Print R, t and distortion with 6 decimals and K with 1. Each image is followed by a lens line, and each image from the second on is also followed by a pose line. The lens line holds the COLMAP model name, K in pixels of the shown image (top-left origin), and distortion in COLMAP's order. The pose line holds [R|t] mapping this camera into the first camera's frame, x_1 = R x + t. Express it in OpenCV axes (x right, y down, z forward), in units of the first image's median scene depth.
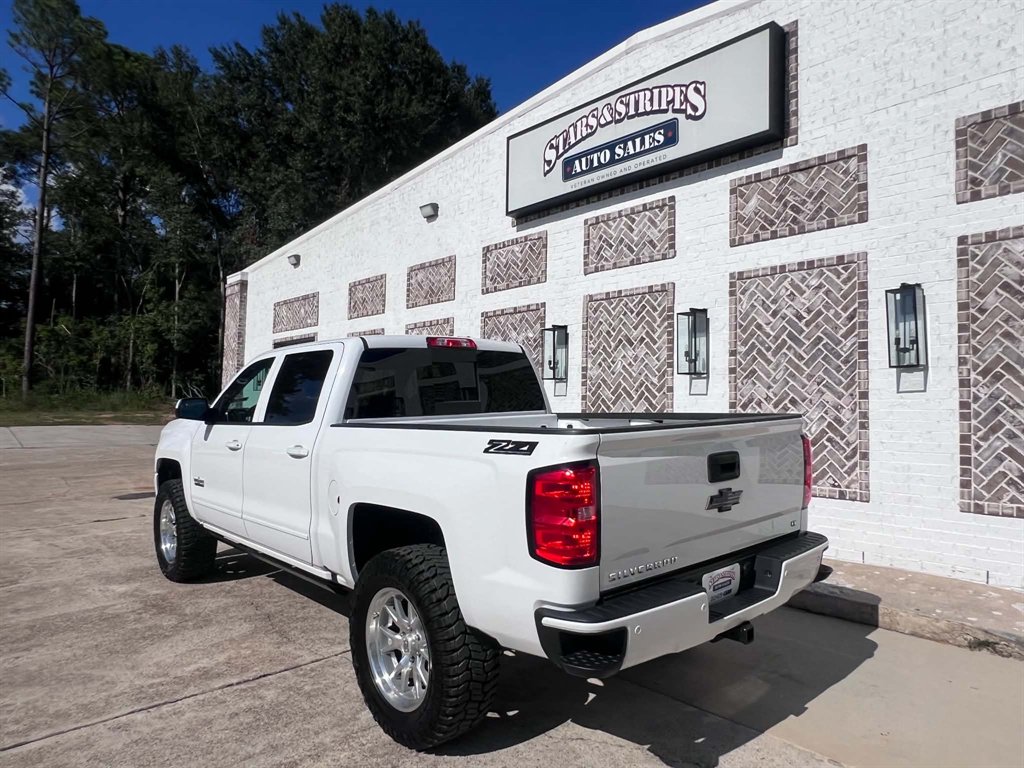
lens RADIAL K [[678.2, 0, 511.6], [0, 678.2, 384.4], [0, 0, 1]] dist [-0.007219, 0.002485]
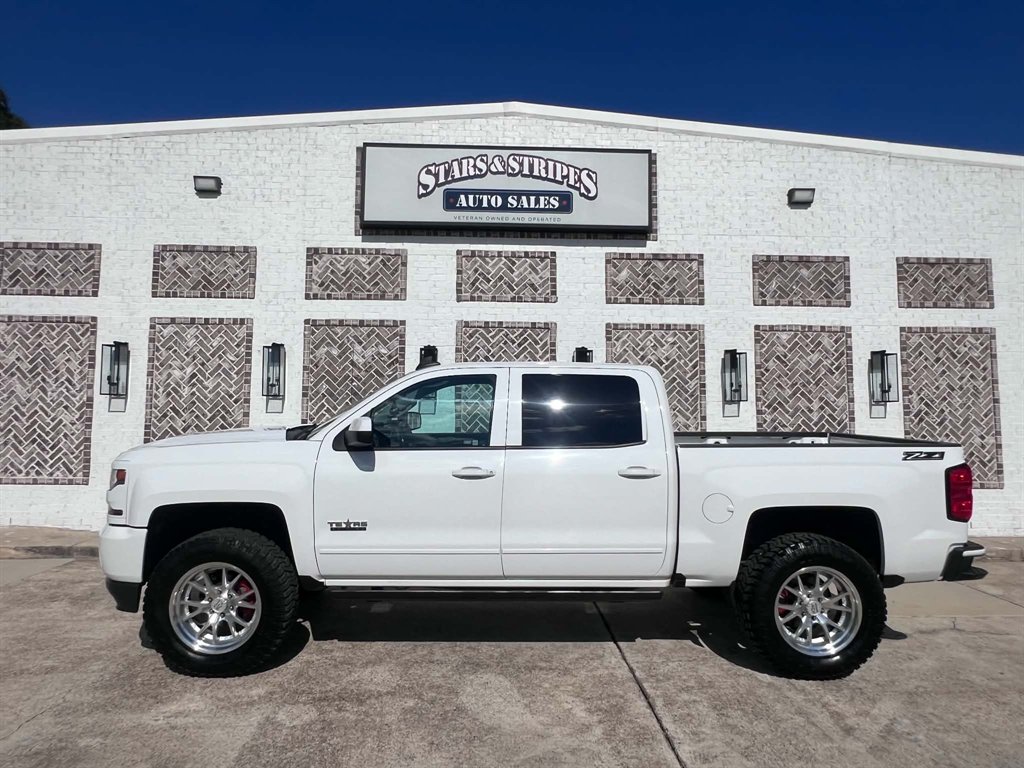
lens RADIAL K [[678.2, 0, 510.5], [0, 678.2, 381.9], [0, 0, 1]] dist [-0.007219, 0.002485]
pose [[0.640033, 0.047020, 0.766908, -0.736879], [-0.030915, 0.998893, -0.035443, 0.001216], [-0.767725, -0.001024, 0.640778, 0.279822]]
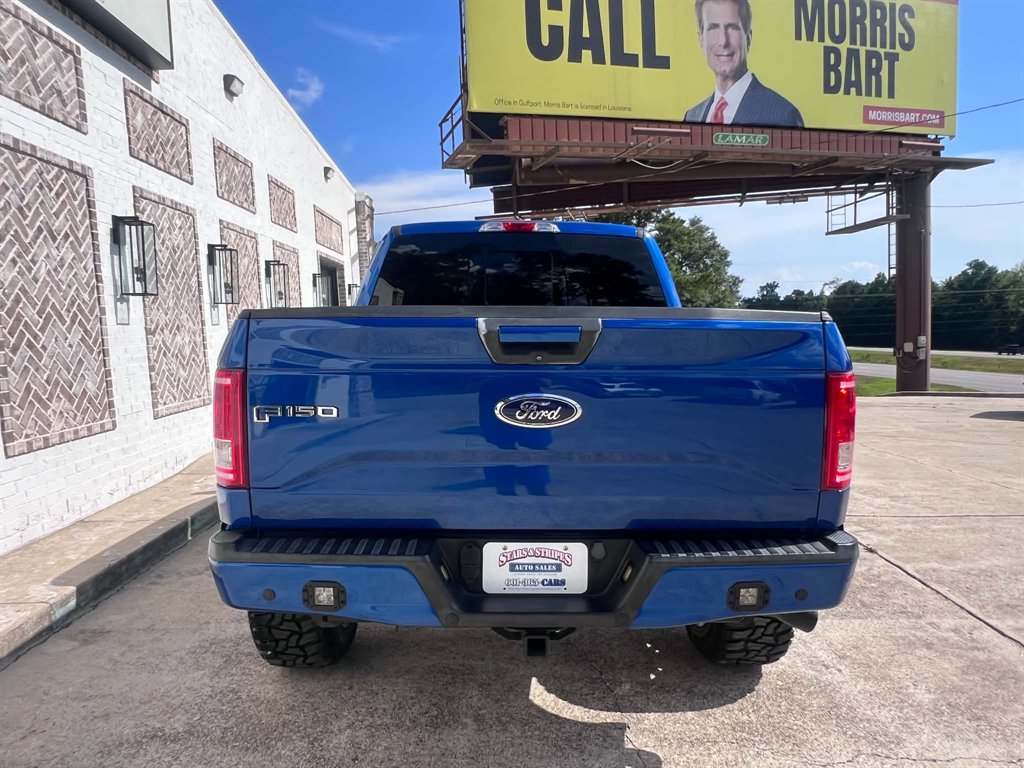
lens RADIAL K [[698.6, 0, 506.0], [0, 698.6, 391.2], [0, 0, 1]] dist [-0.009666, 0.004772]
pose [[-0.751580, -0.049098, 0.657813, -0.626700], [-0.006105, 0.997701, 0.067492, 0.040977], [-0.659614, 0.046709, -0.750152, 1.278968]]
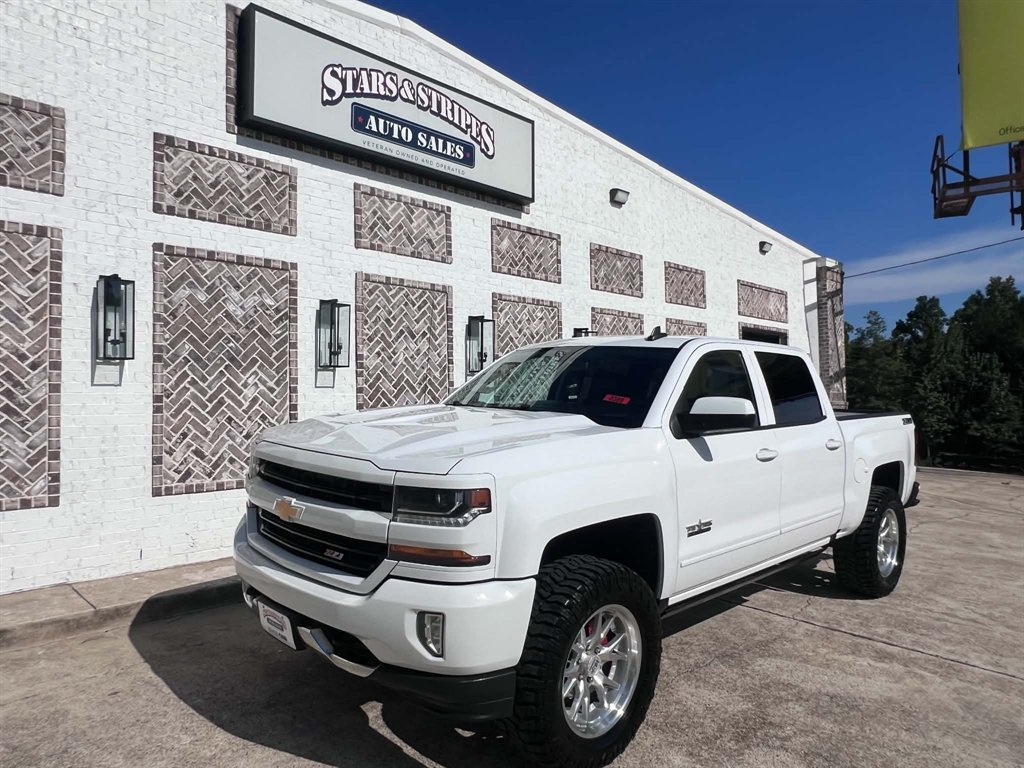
lens RADIAL K [[678.2, 0, 510.6], [0, 678.2, 382.1], [0, 0, 1]] dist [-0.007219, 0.002485]
pose [[-0.048031, 0.013597, 0.998753, -0.854428], [-0.036656, 0.999210, -0.015366, 0.017312], [-0.998173, -0.037348, -0.047495, 0.944087]]
